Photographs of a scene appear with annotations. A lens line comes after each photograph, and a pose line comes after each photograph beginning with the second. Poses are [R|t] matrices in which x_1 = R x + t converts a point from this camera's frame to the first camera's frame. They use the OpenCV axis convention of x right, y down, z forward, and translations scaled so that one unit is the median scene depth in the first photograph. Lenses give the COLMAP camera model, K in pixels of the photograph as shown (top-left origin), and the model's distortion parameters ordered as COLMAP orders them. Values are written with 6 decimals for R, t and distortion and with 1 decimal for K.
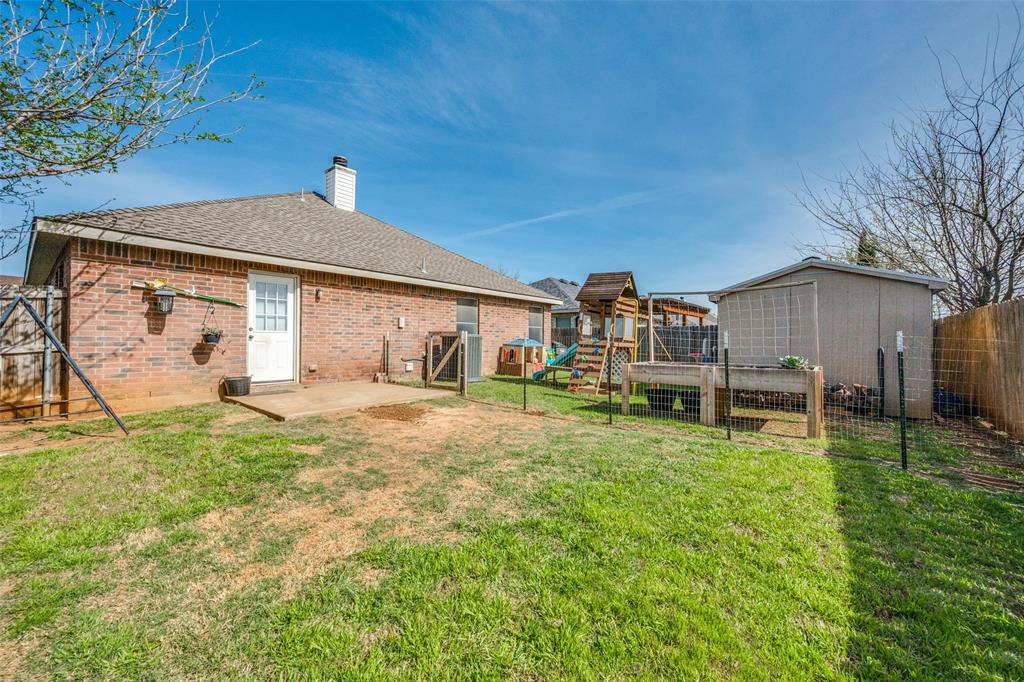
lens RADIAL K [[394.1, 0, 506.7], [0, 394.1, 339.6], [0, 0, 1]] dist [-0.001045, -0.000096]
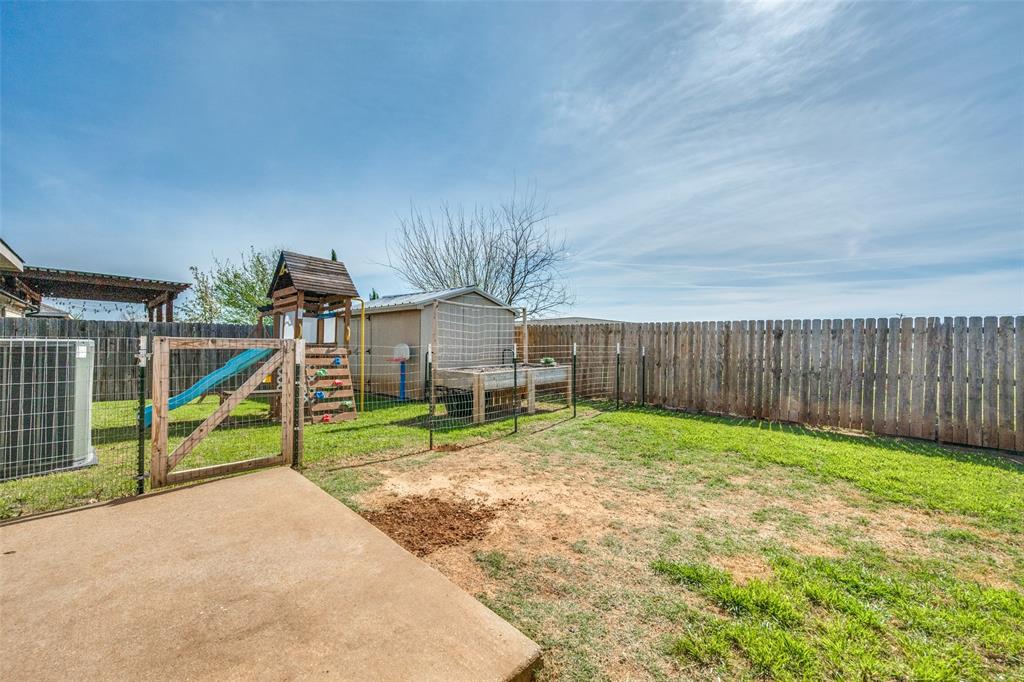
lens RADIAL K [[394.1, 0, 506.7], [0, 394.1, 339.6], [0, 0, 1]] dist [-0.001045, -0.000096]
pose [[0.095942, 0.001082, 0.995386, -0.733845], [-0.017825, 0.999841, 0.000631, -0.032629], [-0.995227, -0.017804, 0.095946, 0.855058]]
